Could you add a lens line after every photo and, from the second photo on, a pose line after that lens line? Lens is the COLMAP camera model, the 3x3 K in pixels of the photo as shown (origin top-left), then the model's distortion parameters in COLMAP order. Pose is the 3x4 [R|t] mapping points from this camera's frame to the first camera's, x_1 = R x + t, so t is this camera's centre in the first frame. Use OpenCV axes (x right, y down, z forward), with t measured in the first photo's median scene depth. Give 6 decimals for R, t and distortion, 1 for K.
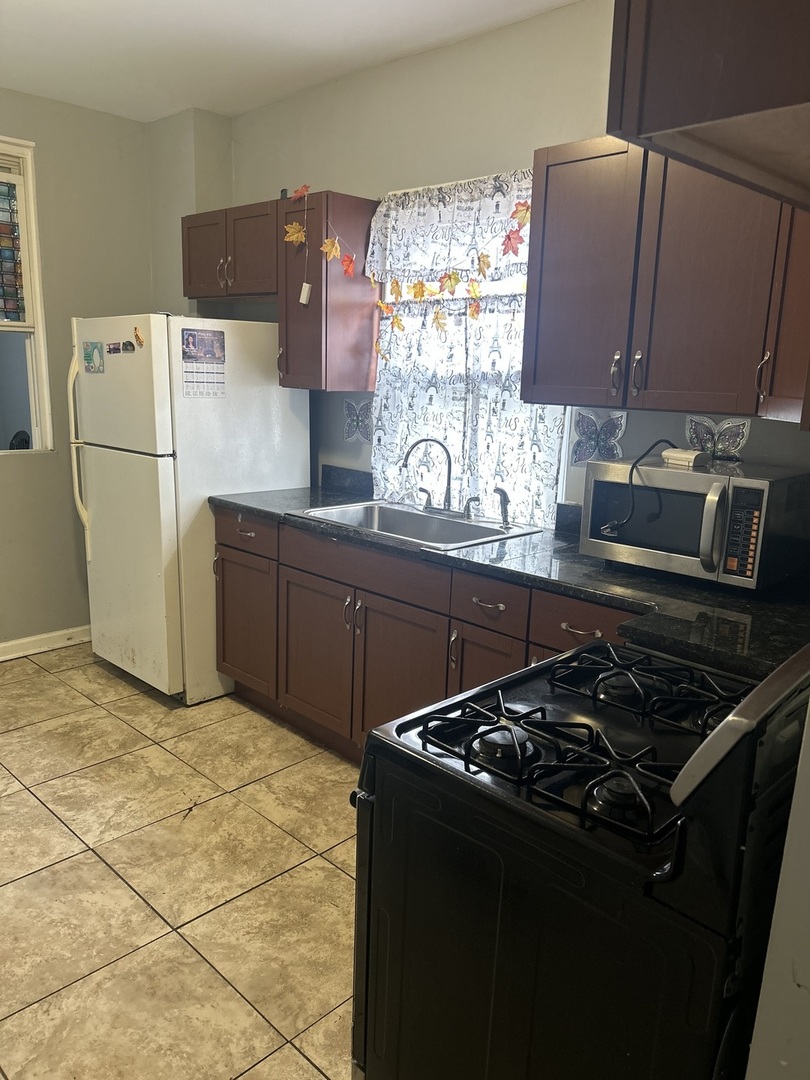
lens RADIAL K [[811.1, 0, 397.7], [0, 811.1, 555.3], [0, 0, 1]] dist [0.041850, -0.052220]
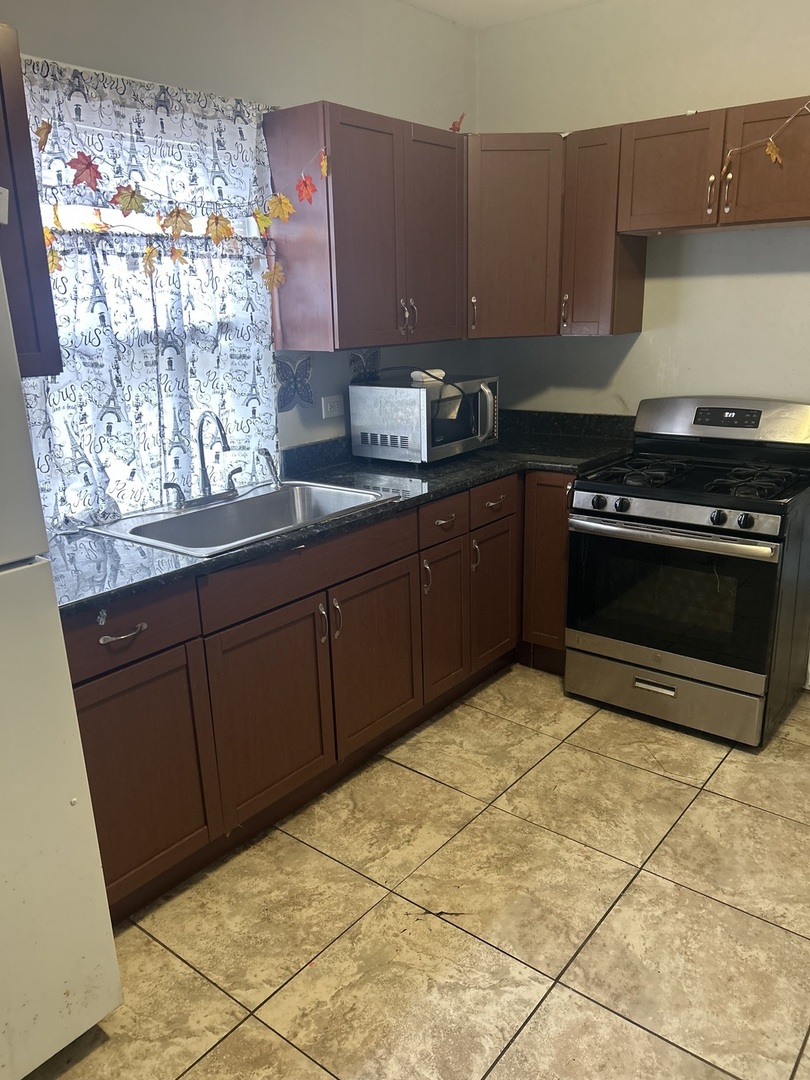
lens RADIAL K [[811.1, 0, 404.8], [0, 811.1, 546.7], [0, 0, 1]] dist [0.041850, -0.052220]
pose [[-0.119037, -0.305828, 0.944616, -0.780428], [0.250191, 0.911442, 0.326616, -0.234839], [-0.960851, 0.275214, -0.031980, 0.863606]]
